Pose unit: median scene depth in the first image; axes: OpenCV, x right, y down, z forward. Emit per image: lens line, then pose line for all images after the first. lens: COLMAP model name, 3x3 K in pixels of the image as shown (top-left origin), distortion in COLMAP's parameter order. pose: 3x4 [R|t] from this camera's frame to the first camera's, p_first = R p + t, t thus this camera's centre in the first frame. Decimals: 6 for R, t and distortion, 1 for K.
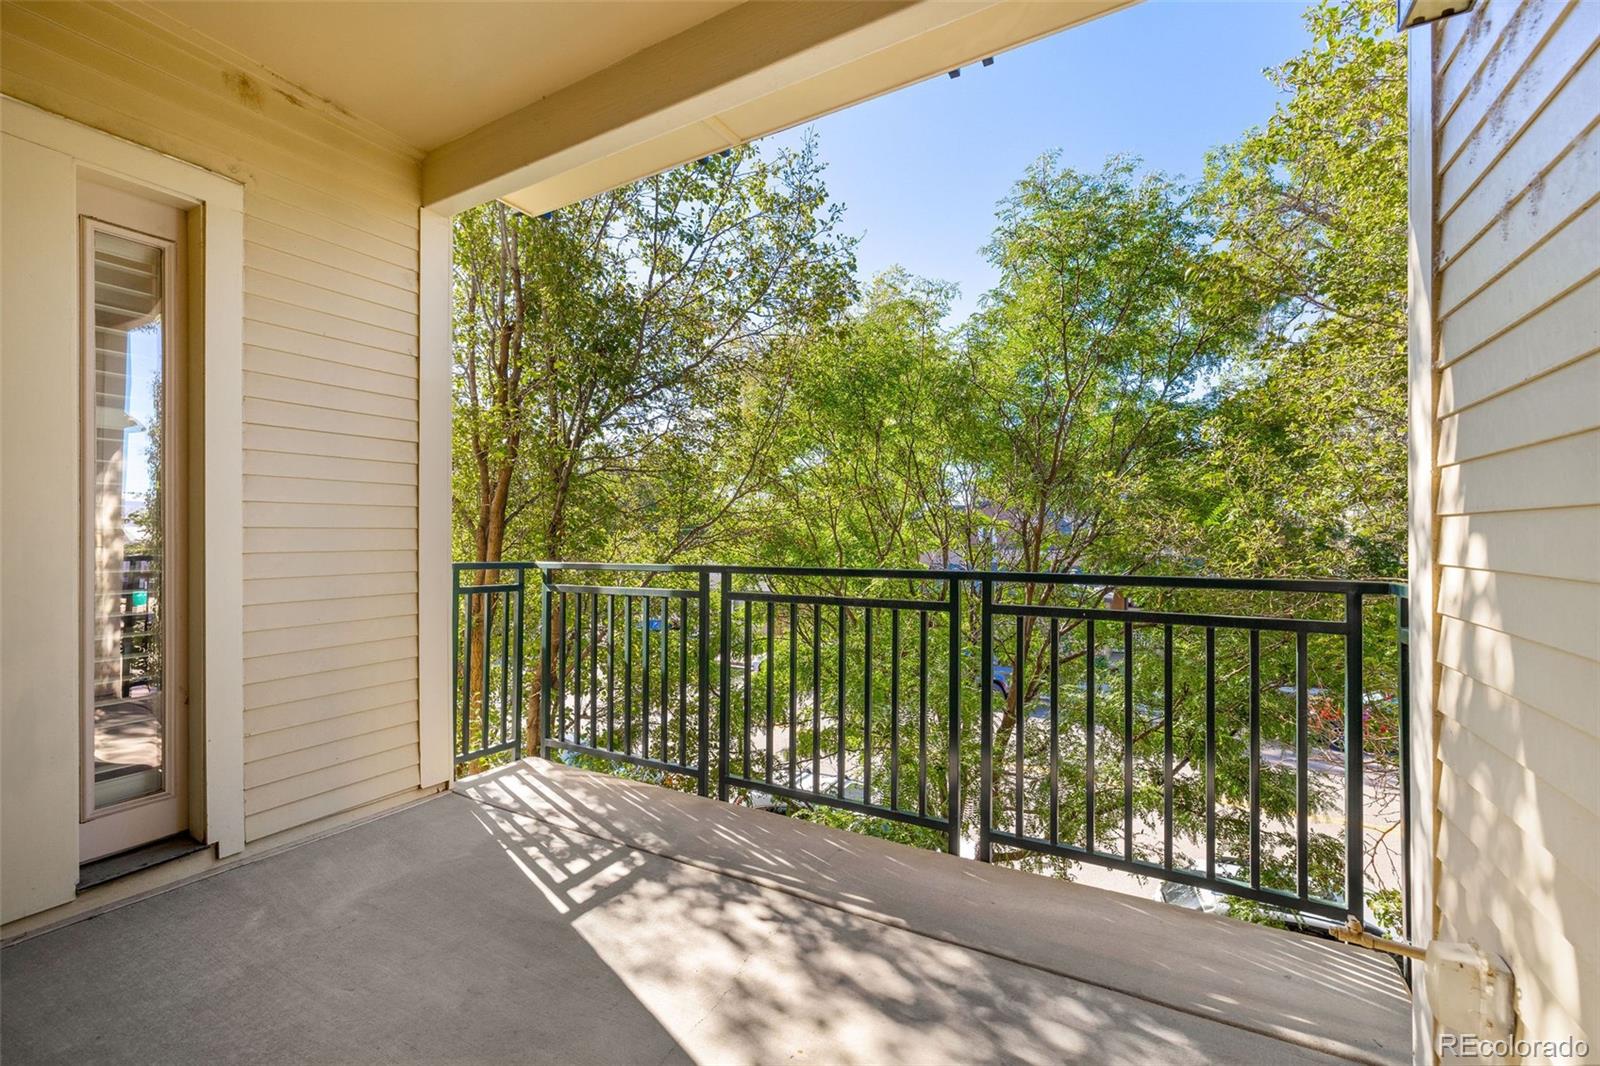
lens RADIAL K [[677.4, 0, 803.4], [0, 677.4, 534.7], [0, 0, 1]] dist [0.003634, 0.000928]
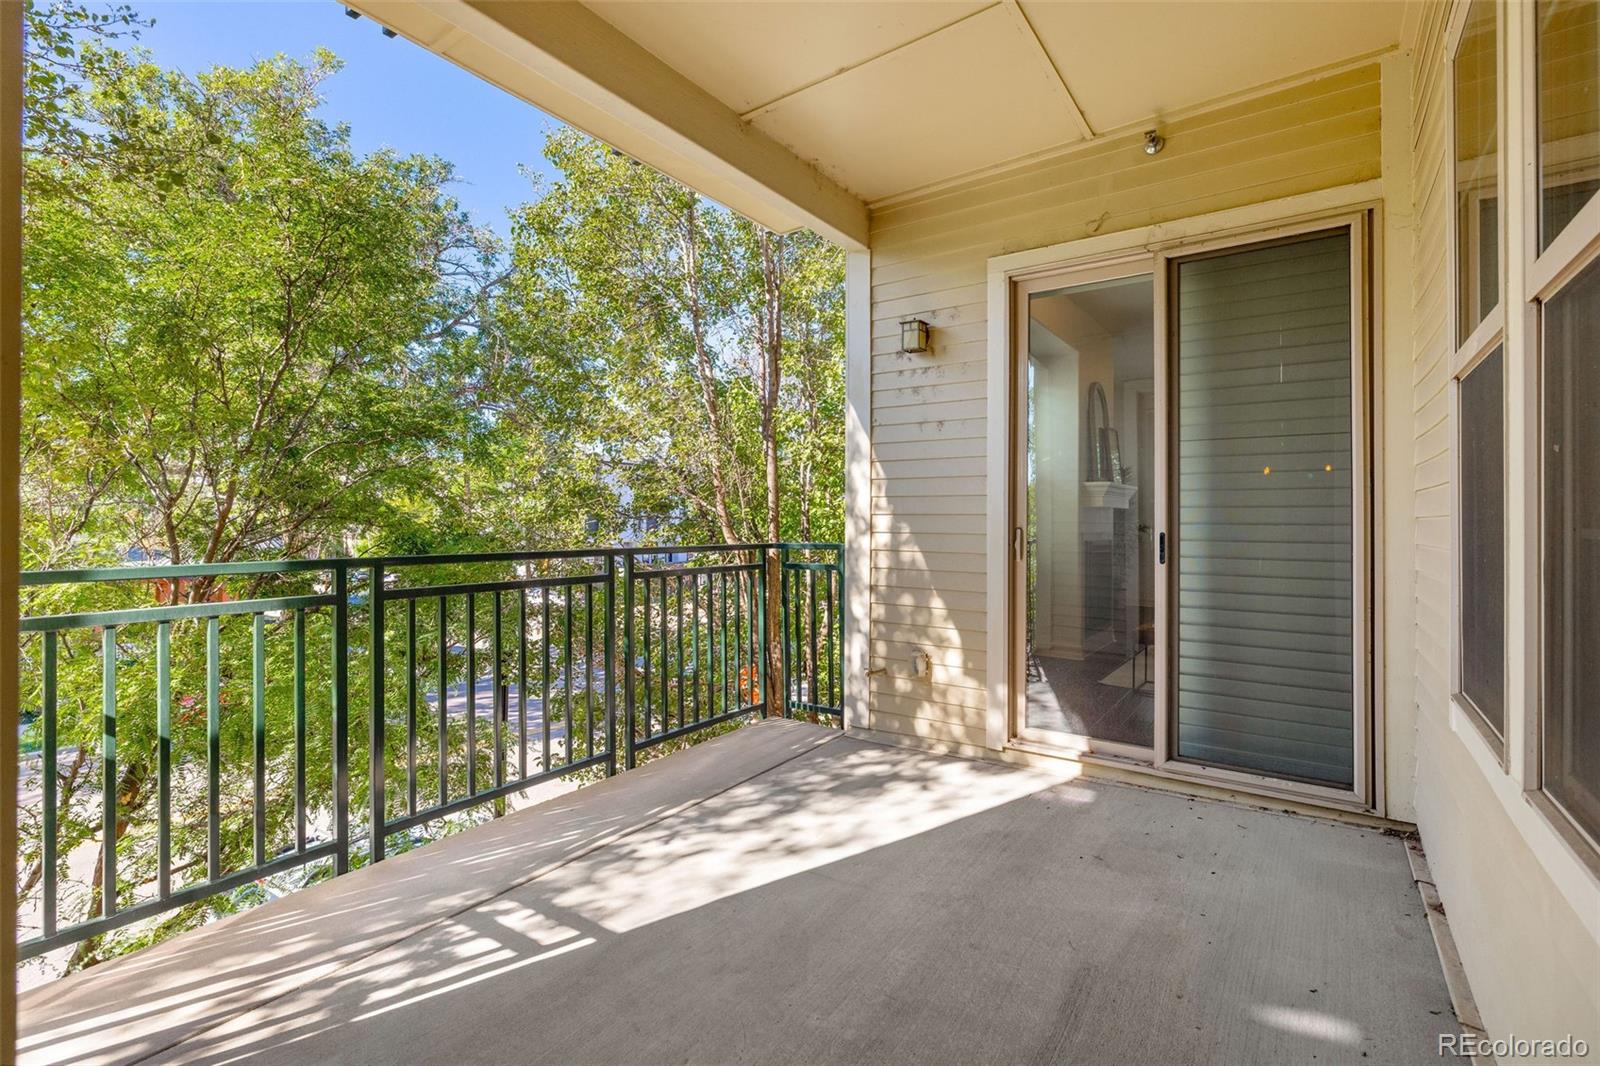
lens RADIAL K [[704.1, 0, 800.3], [0, 704.1, 526.0], [0, 0, 1]] dist [-0.005161, 0.000908]
pose [[0.116031, -0.009710, 0.993198, -1.171138], [-0.008274, 0.999908, 0.010742, -0.003713], [-0.993211, -0.009465, 0.115940, 0.590799]]
